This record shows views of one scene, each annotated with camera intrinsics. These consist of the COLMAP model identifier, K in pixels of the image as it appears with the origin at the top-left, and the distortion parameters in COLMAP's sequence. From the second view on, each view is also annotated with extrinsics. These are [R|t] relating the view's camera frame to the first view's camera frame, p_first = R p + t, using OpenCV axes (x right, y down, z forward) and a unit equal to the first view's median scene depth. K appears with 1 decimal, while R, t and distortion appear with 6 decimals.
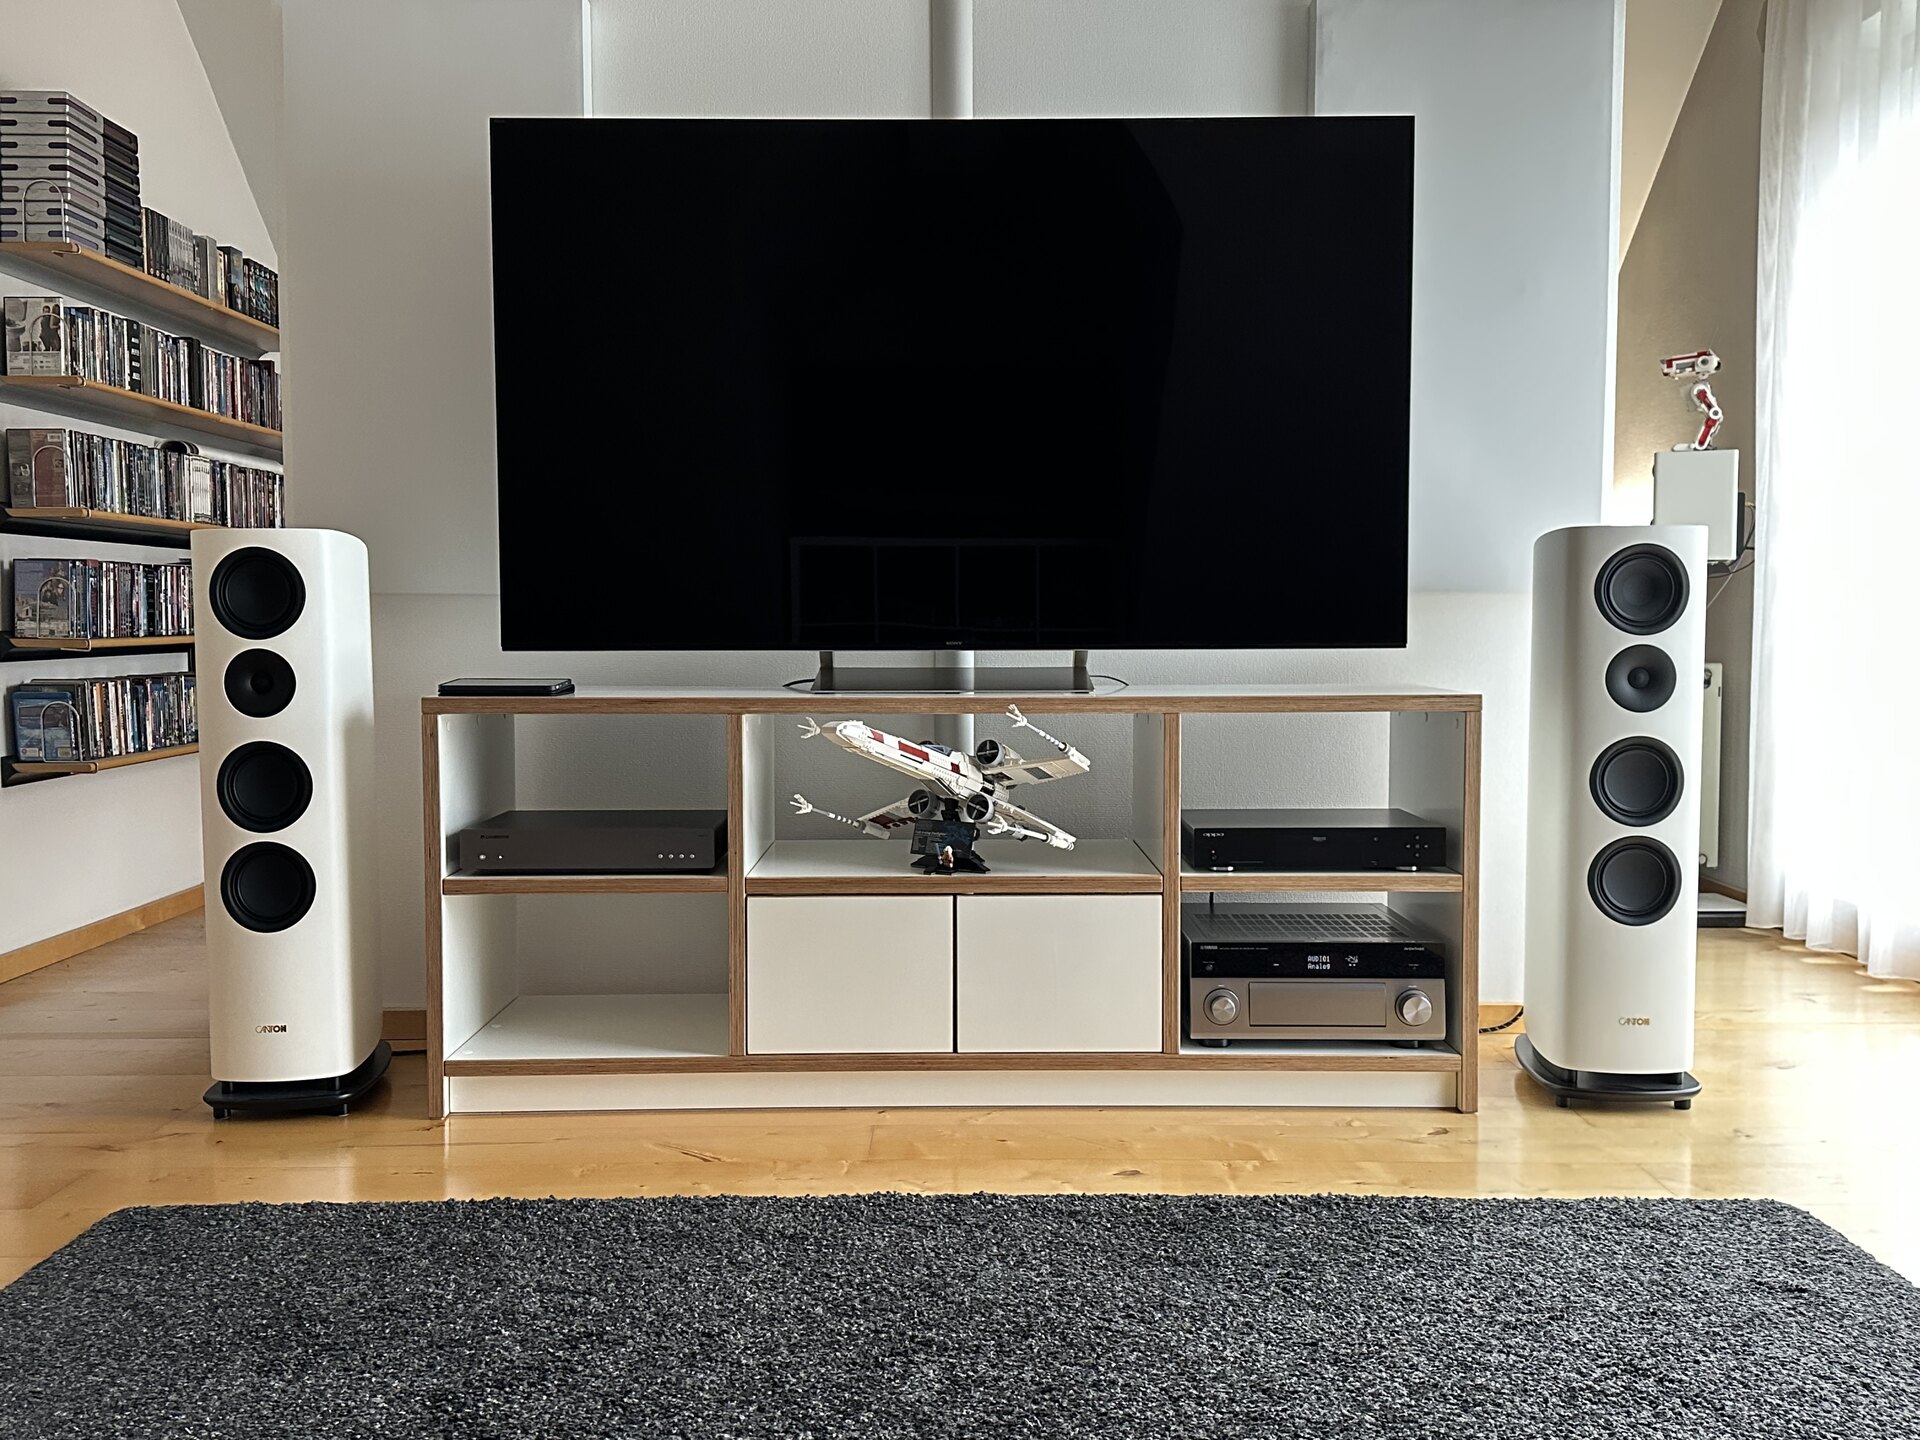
lens RADIAL K [[1748.1, 0, 965.6], [0, 1748.1, 712.8], [0, 0, 1]] dist [0.016183, 0.000000]
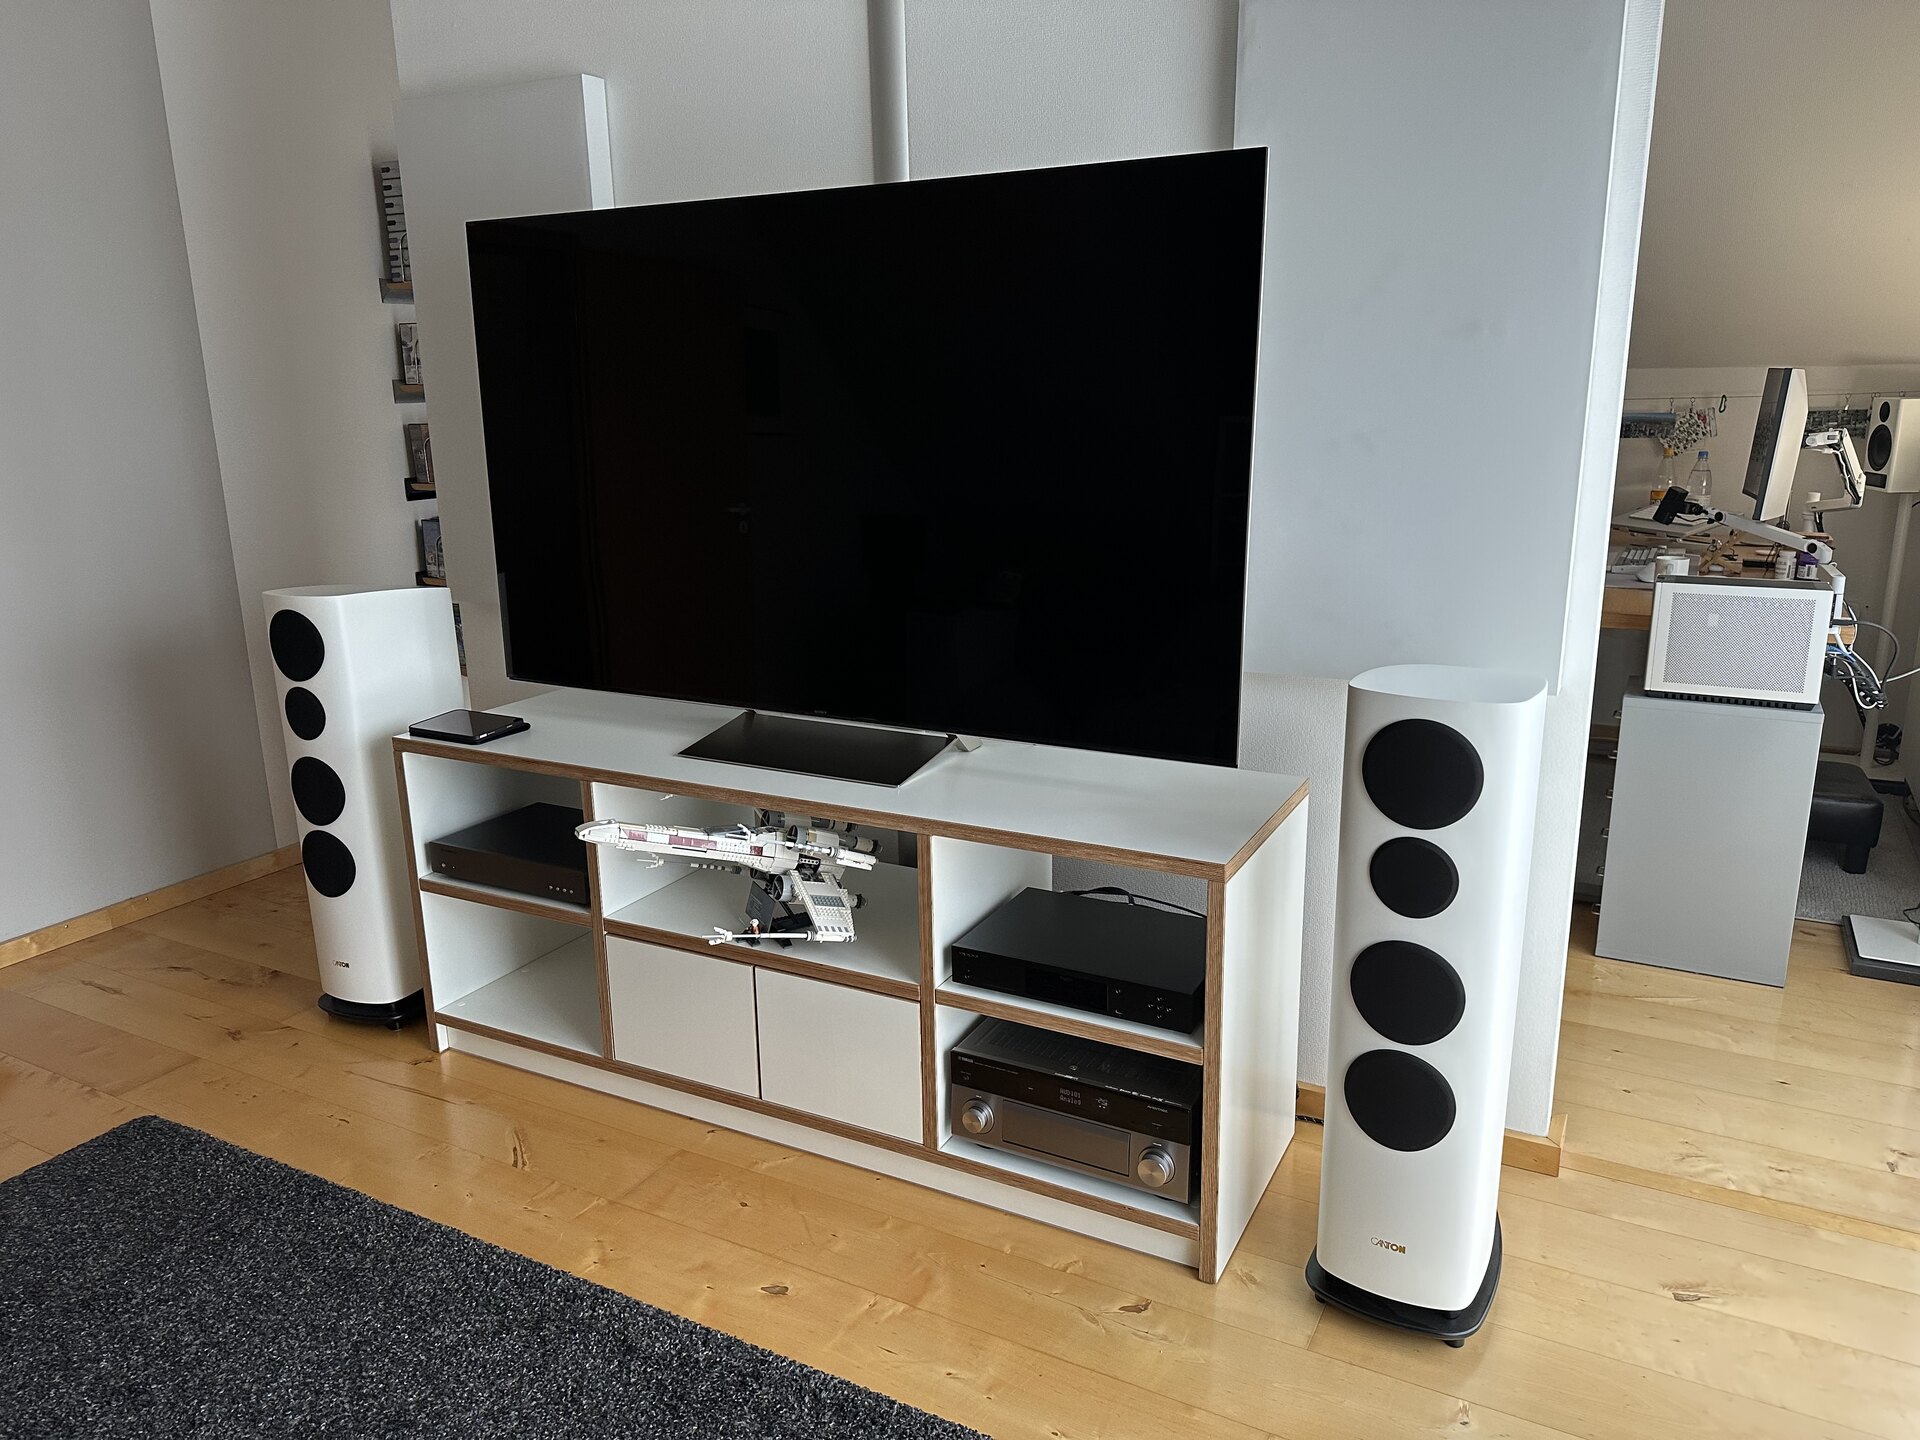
lens RADIAL K [[1360.0, 0, 948.1], [0, 1360.0, 710.5], [0, 0, 1]] dist [0.032857, 0.014610]
pose [[0.878564, 0.100748, -0.466878, 0.426209], [-0.010506, 0.981340, 0.191995, -0.191321], [0.477509, -0.163775, 0.863228, 0.311252]]
